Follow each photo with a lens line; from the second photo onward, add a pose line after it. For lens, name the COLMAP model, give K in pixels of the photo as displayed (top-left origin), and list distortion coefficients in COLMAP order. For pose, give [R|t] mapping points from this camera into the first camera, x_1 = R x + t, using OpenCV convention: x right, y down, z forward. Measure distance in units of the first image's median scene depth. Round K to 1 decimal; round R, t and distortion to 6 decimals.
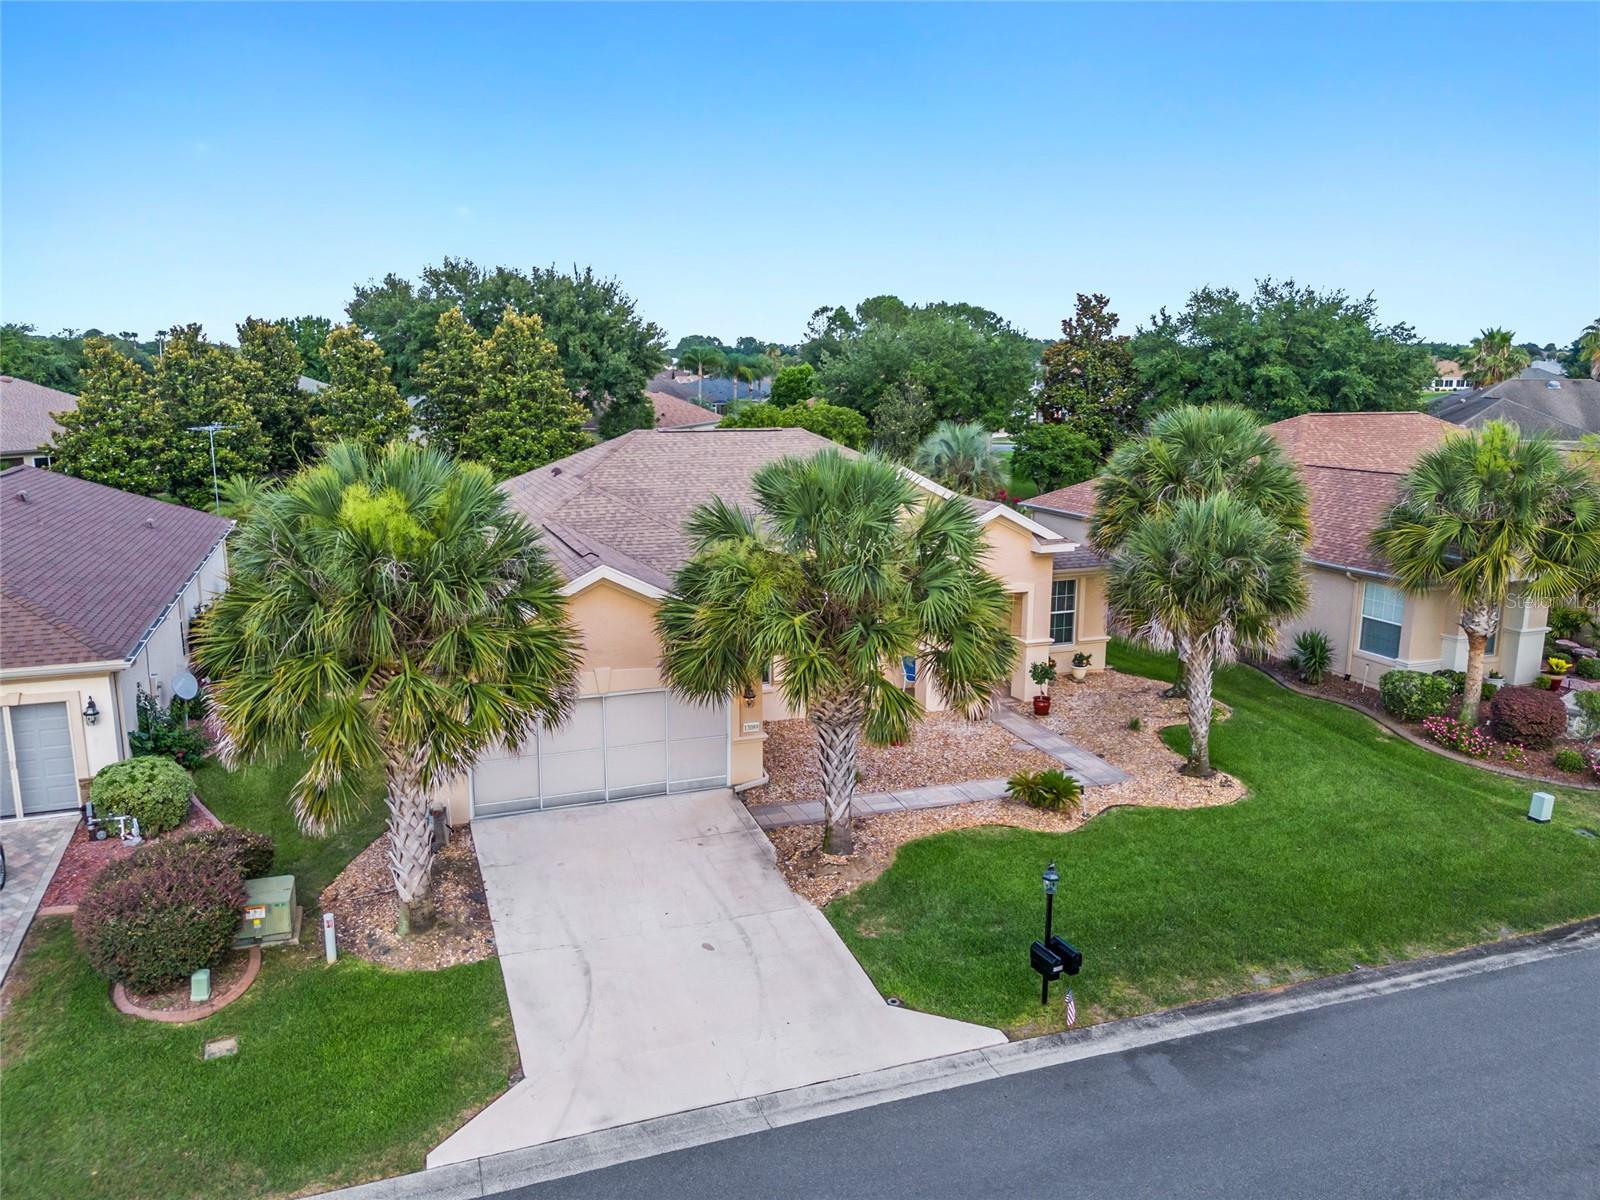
lens RADIAL K [[1180.1, 0, 800.0], [0, 1180.1, 600.0], [0, 0, 1]] dist [0.060359, -0.057017]
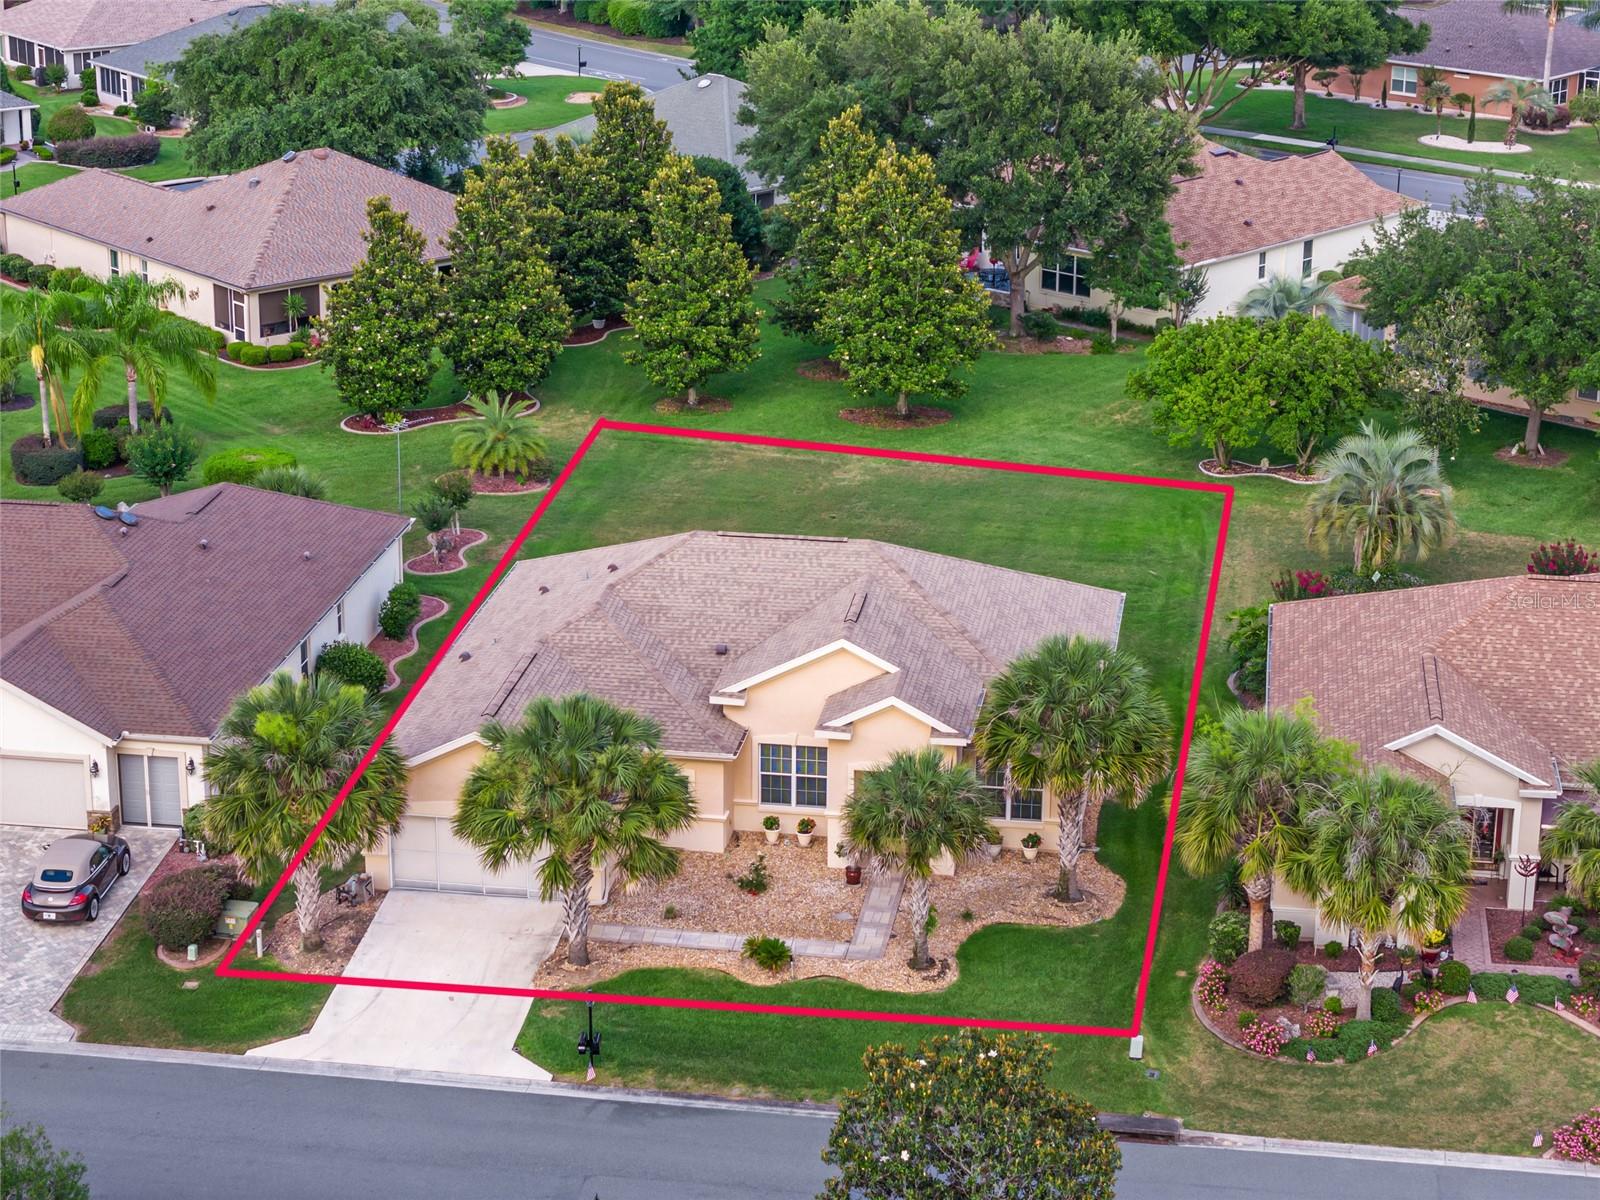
lens RADIAL K [[3195.6, 0, 800.0], [0, 3195.6, 600.0], [0, 0, 1]] dist [-0.392050, 3.038285]
pose [[0.876276, 0.154944, -0.456215, 1.828953], [-0.099204, 0.984614, 0.143855, -0.748786], [0.471485, -0.080799, 0.878165, -2.075920]]
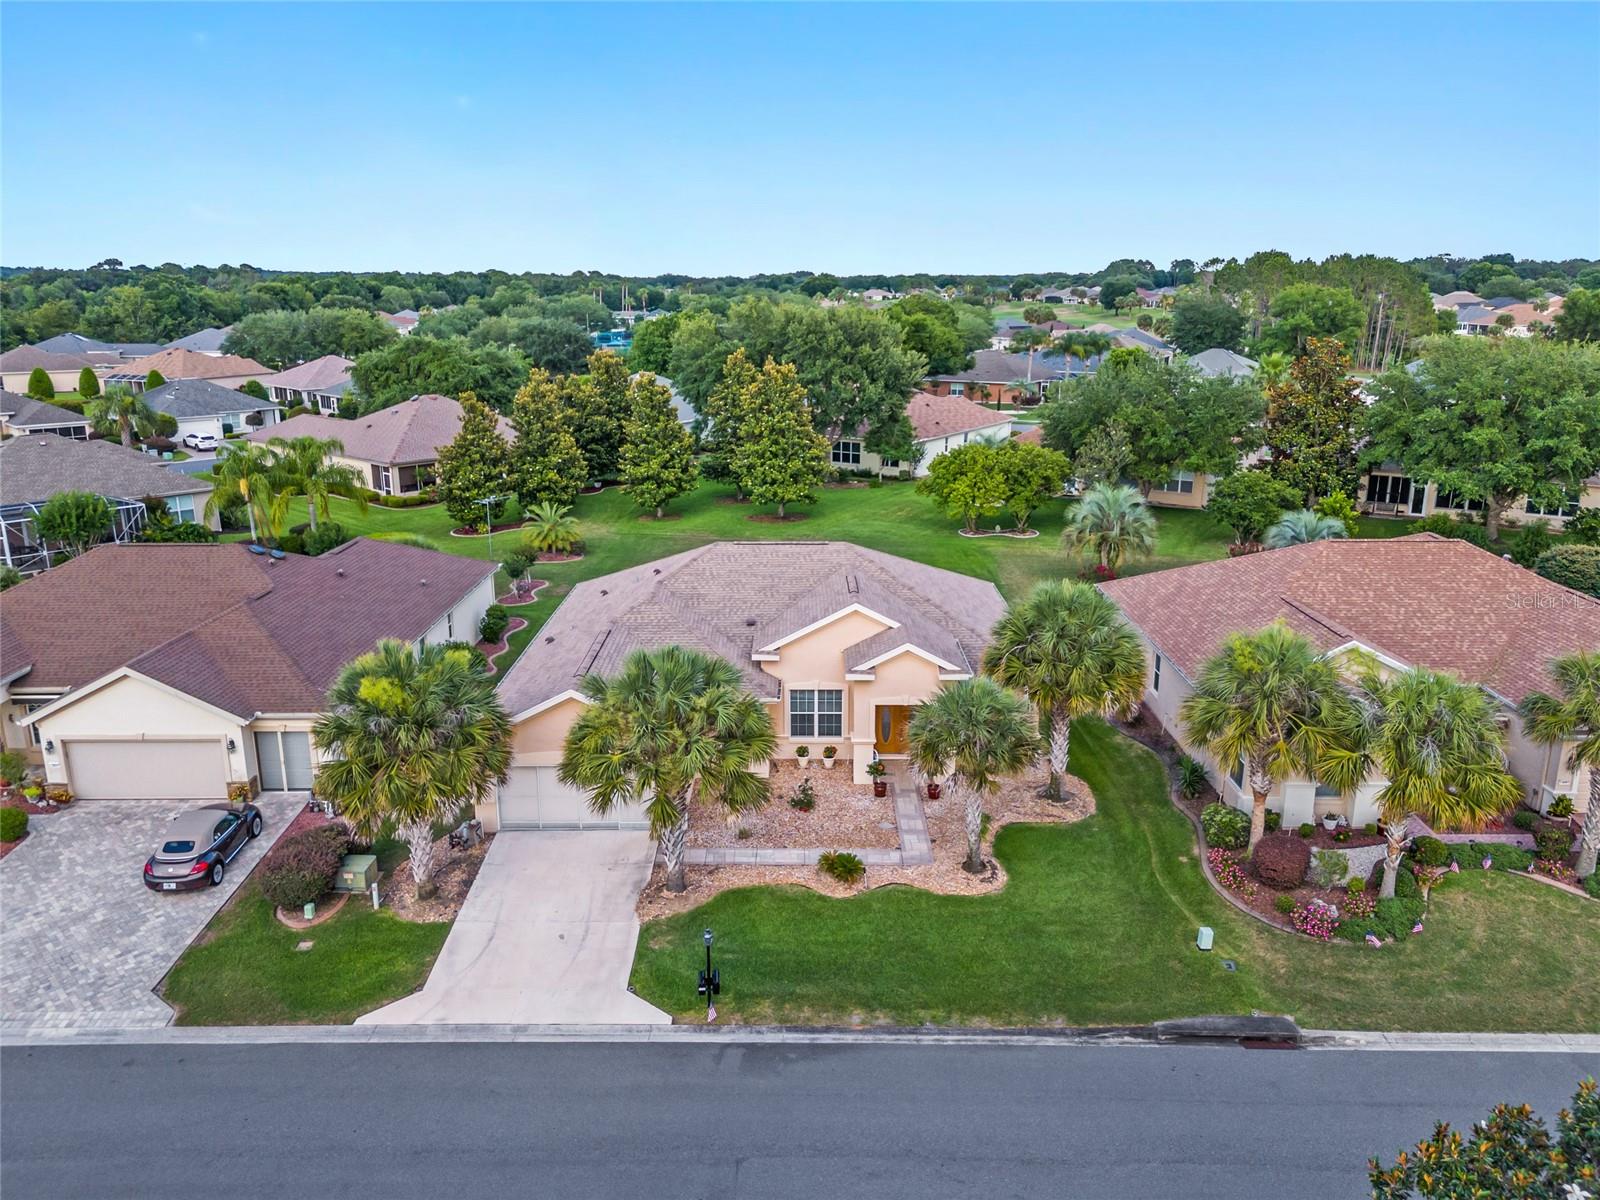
lens RADIAL K [[1173.2, 0, 800.0], [0, 1173.2, 600.0], [0, 0, 1]] dist [0.063587, -0.057263]
pose [[0.936496, 0.087149, -0.339676, 0.652454], [-0.064472, 0.994905, 0.077507, -0.291434], [0.344700, -0.050685, 0.937344, -0.392326]]
